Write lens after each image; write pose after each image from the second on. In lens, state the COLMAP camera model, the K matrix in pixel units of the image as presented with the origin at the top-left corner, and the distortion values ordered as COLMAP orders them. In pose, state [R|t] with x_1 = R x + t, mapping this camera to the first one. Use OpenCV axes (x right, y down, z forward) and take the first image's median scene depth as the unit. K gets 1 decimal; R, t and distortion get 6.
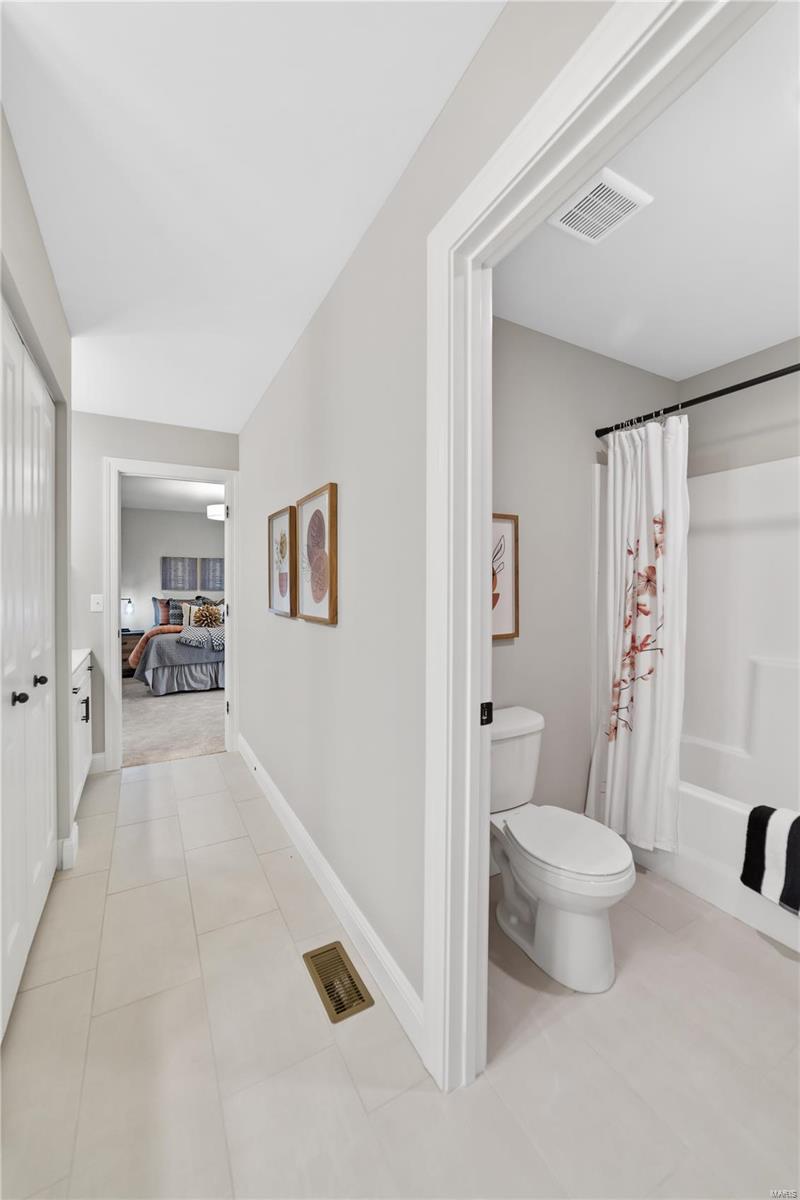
lens RADIAL K [[454.8, 0, 400.0], [0, 454.8, 600.0], [0, 0, 1]] dist [-0.020238, 0.000001]
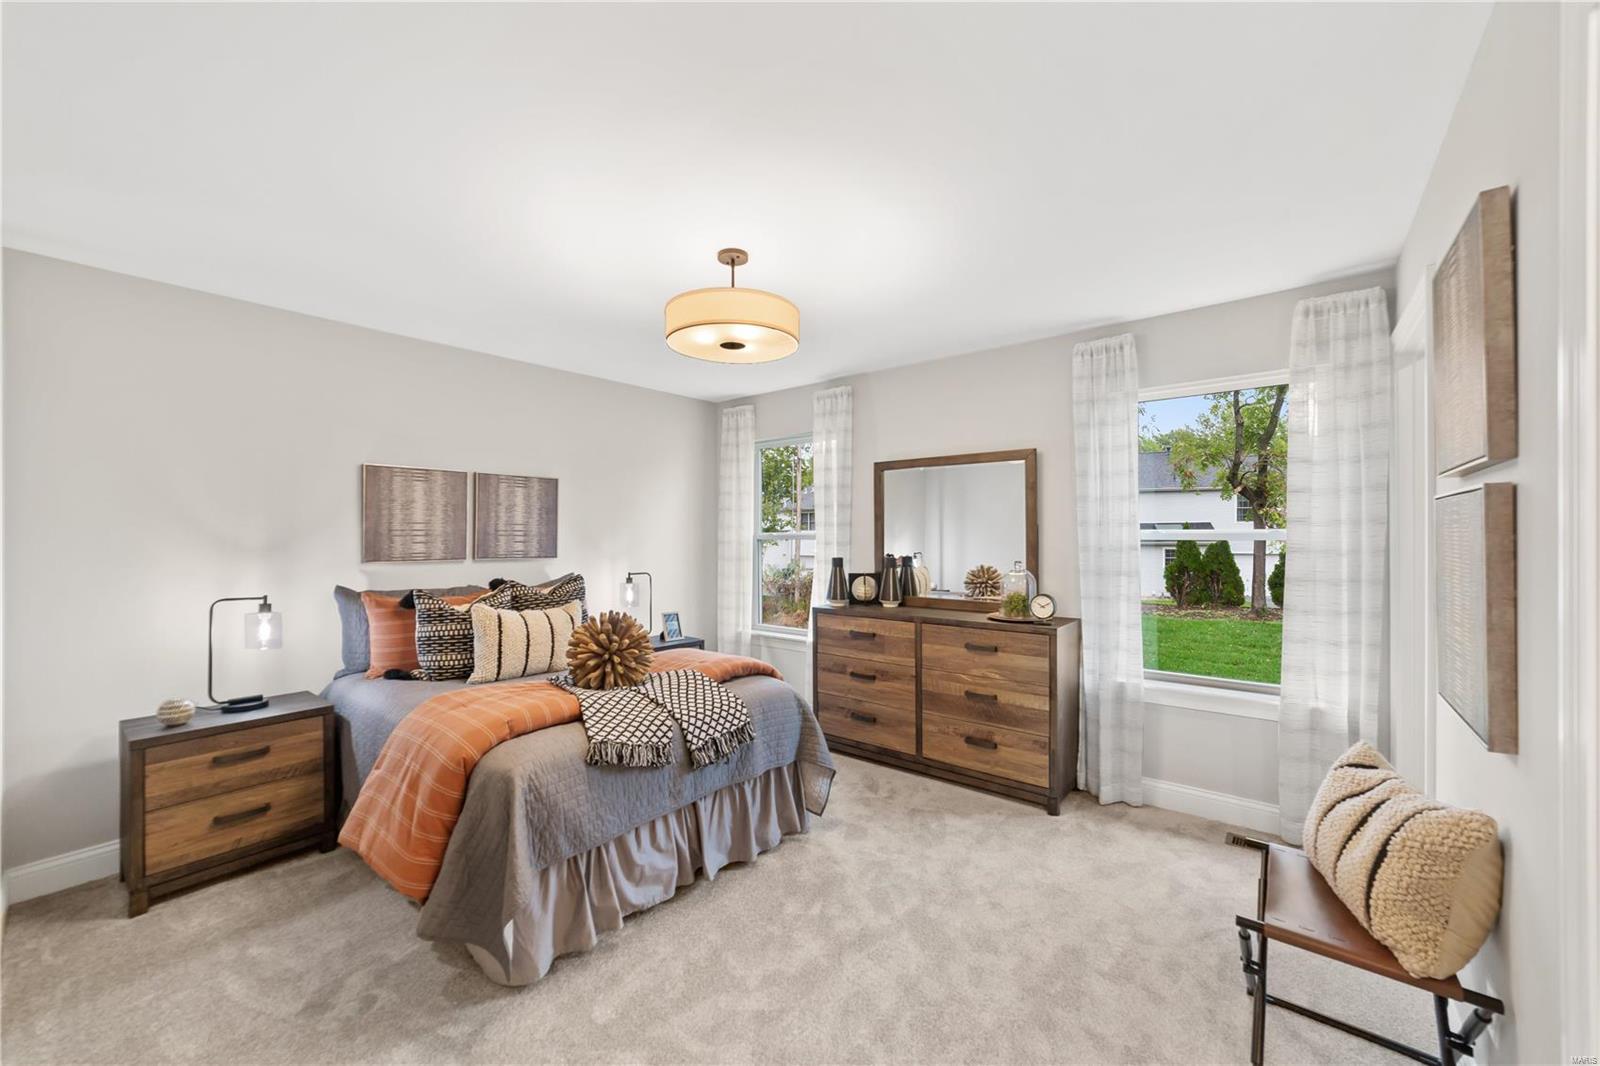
lens RADIAL K [[606.4, 0, 800.0], [0, 606.4, 533.0], [0, 0, 1]] dist [-0.020238, 0.000001]
pose [[0.926154, -0.005876, 0.377099, -0.409249], [0.014169, 0.999715, -0.019223, -0.032567], [-0.376879, 0.023146, 0.925973, 0.482288]]
